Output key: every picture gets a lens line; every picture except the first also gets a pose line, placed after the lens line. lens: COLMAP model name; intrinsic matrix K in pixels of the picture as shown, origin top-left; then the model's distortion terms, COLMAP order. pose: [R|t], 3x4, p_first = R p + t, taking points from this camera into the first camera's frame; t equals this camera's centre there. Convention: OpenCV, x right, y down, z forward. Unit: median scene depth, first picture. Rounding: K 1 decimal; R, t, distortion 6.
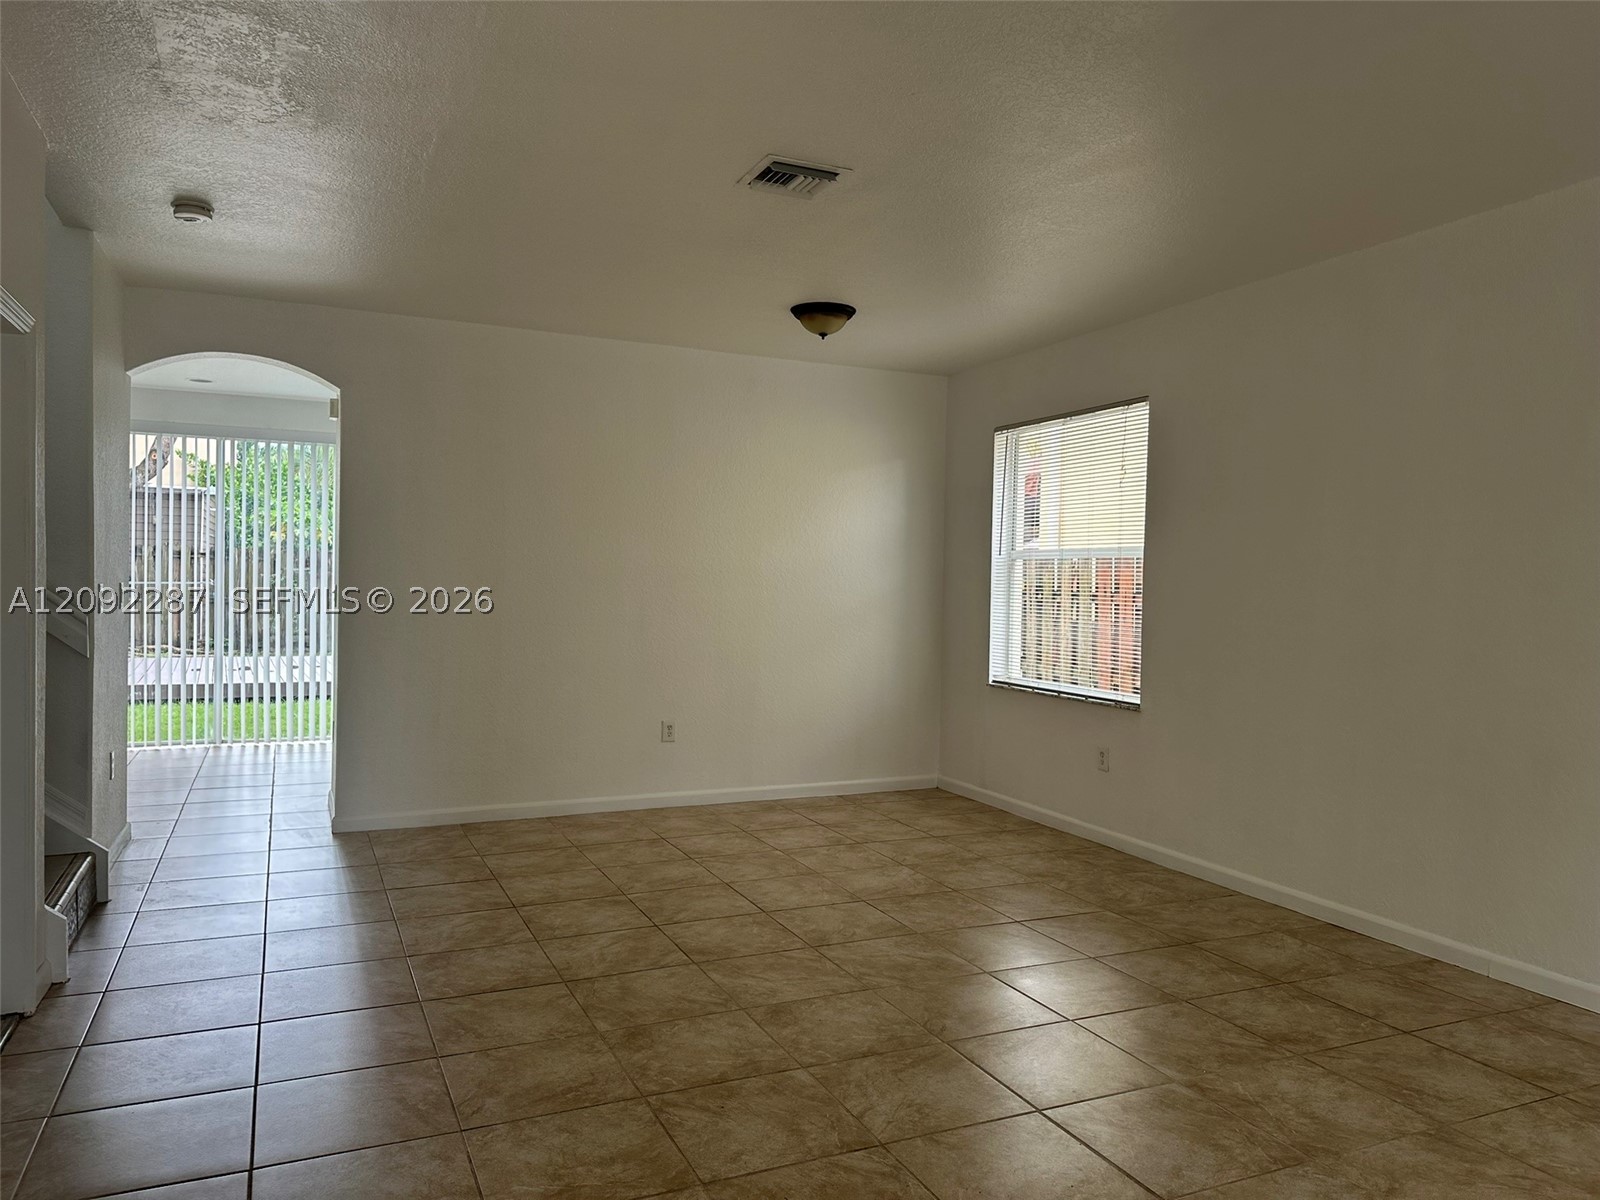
lens RADIAL K [[1114.1, 0, 805.9], [0, 1114.1, 604.3], [0, 0, 1]] dist [0.122251, -0.162922]
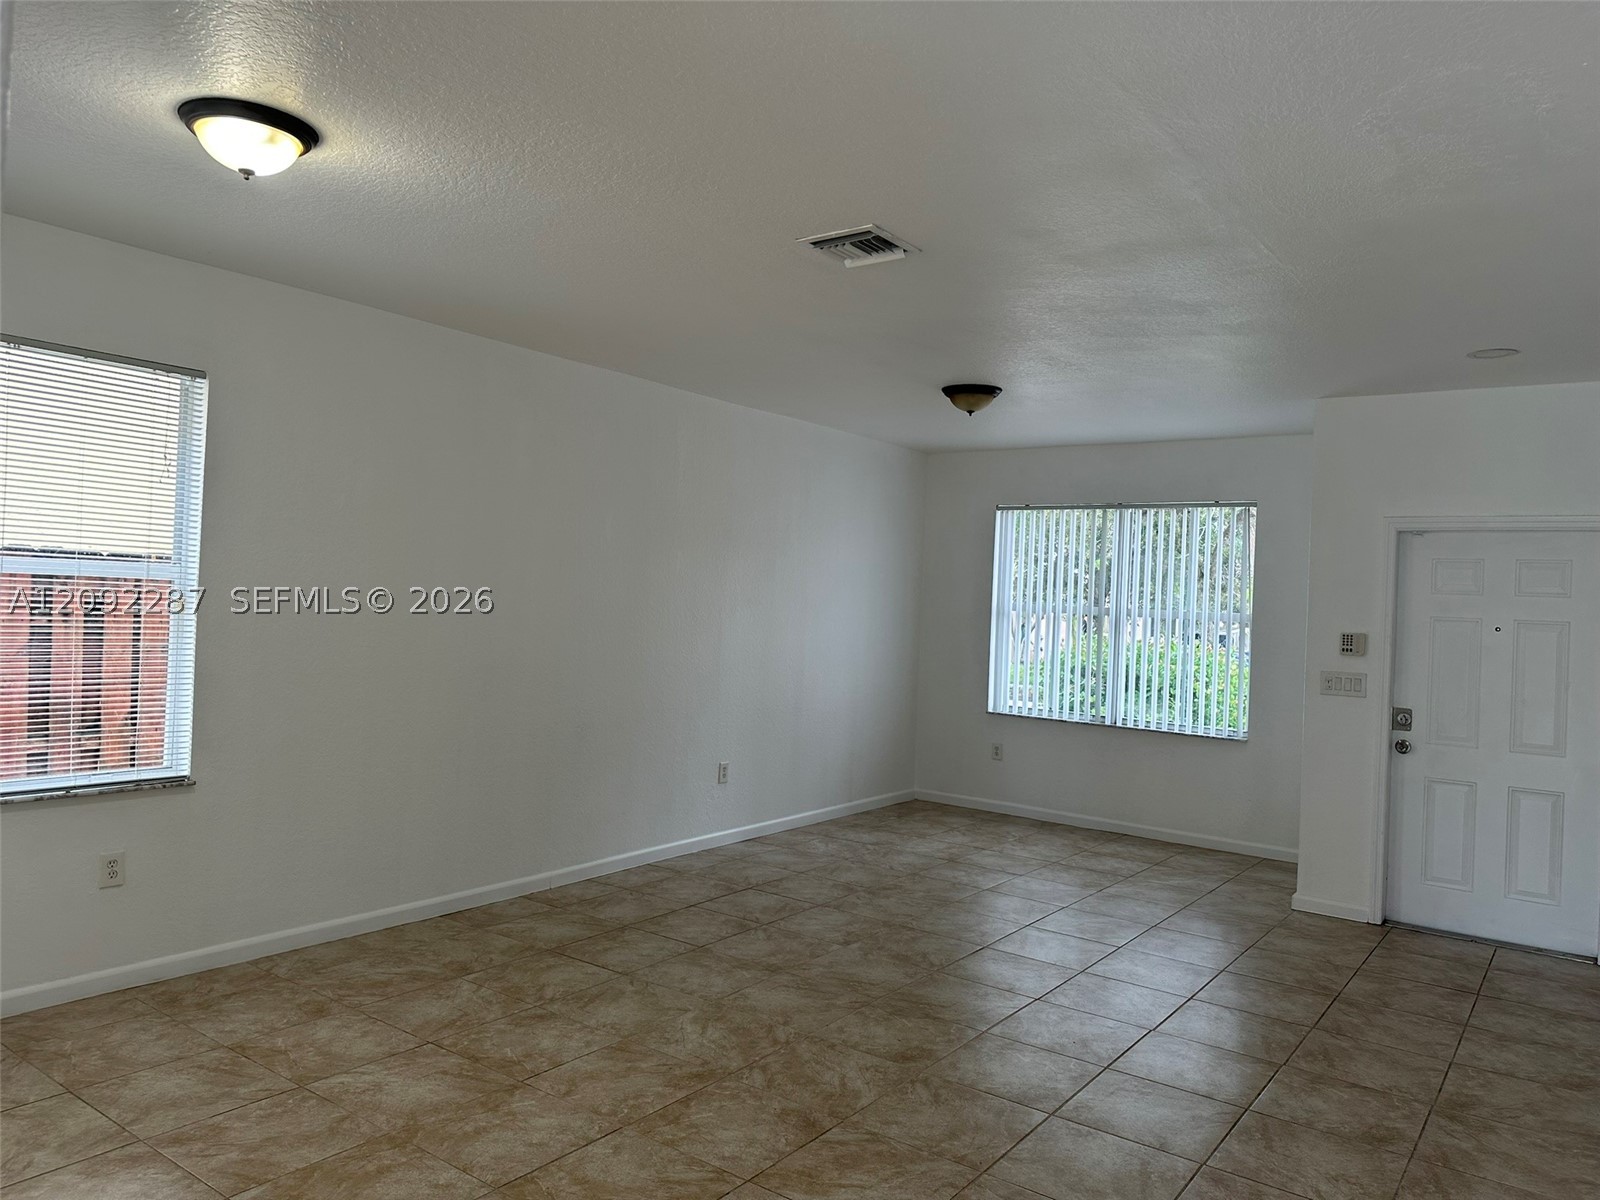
lens RADIAL K [[1114.1, 0, 805.9], [0, 1114.1, 604.3], [0, 0, 1]] dist [0.122251, -0.162922]
pose [[-0.492698, -0.043646, 0.869105, -0.743407], [-0.038308, 0.998861, 0.028445, -0.082847], [-0.869357, -0.019279, -0.493809, 1.341862]]
